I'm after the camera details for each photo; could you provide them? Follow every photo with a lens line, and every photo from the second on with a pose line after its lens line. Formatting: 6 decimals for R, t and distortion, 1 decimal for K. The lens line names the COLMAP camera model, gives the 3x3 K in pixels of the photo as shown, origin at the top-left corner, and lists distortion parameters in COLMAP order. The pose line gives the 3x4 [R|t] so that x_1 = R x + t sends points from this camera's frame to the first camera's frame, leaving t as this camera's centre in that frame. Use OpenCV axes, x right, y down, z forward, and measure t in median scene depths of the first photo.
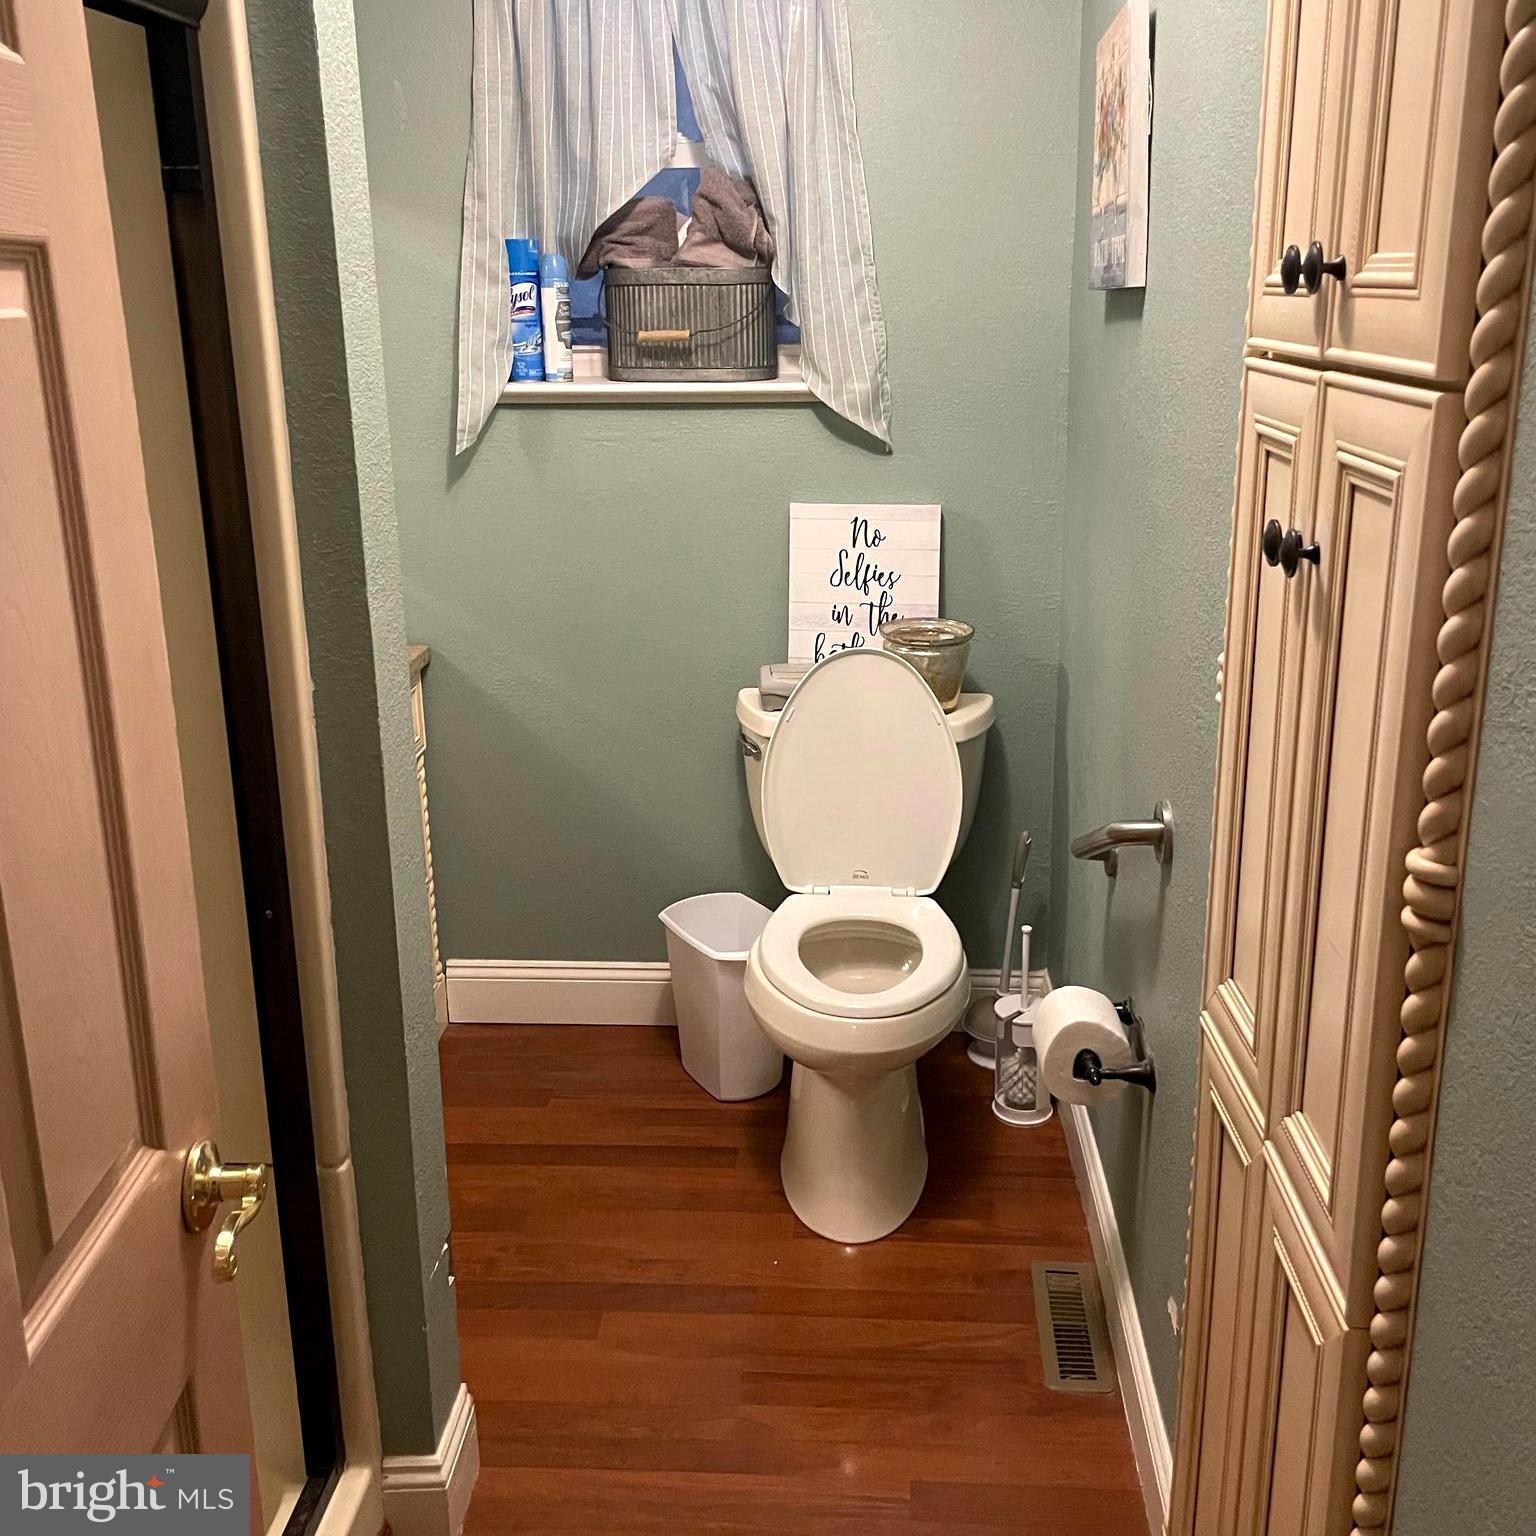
lens RADIAL K [[1652.2, 0, 765.6], [0, 1652.2, 767.0], [0, 0, 1]] dist [0.043882, 0.000000]
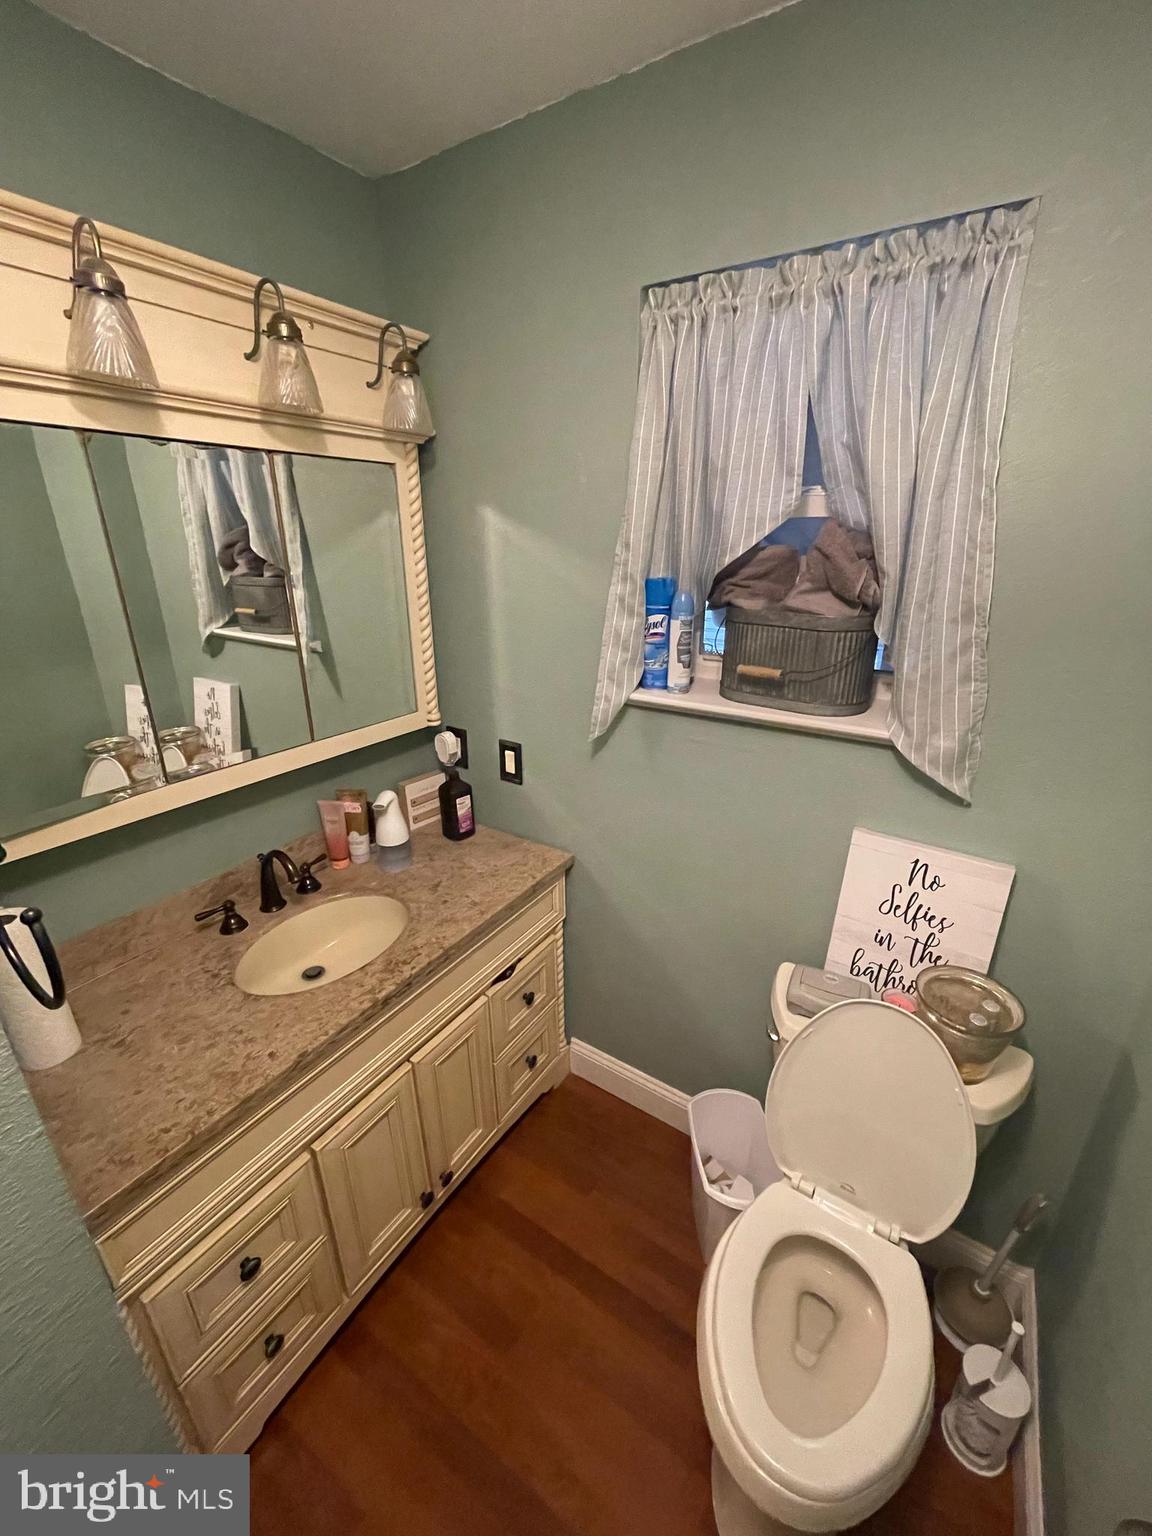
lens RADIAL K [[622.1, 0, 582.9], [0, 622.1, 764.4], [0, 0, 1]] dist [-0.002884, -0.000078]
pose [[0.866245, 0.185632, -0.463854, 0.043119], [-0.143865, 0.981768, 0.124232, -0.231112], [0.478458, -0.040883, 0.877158, 0.560151]]
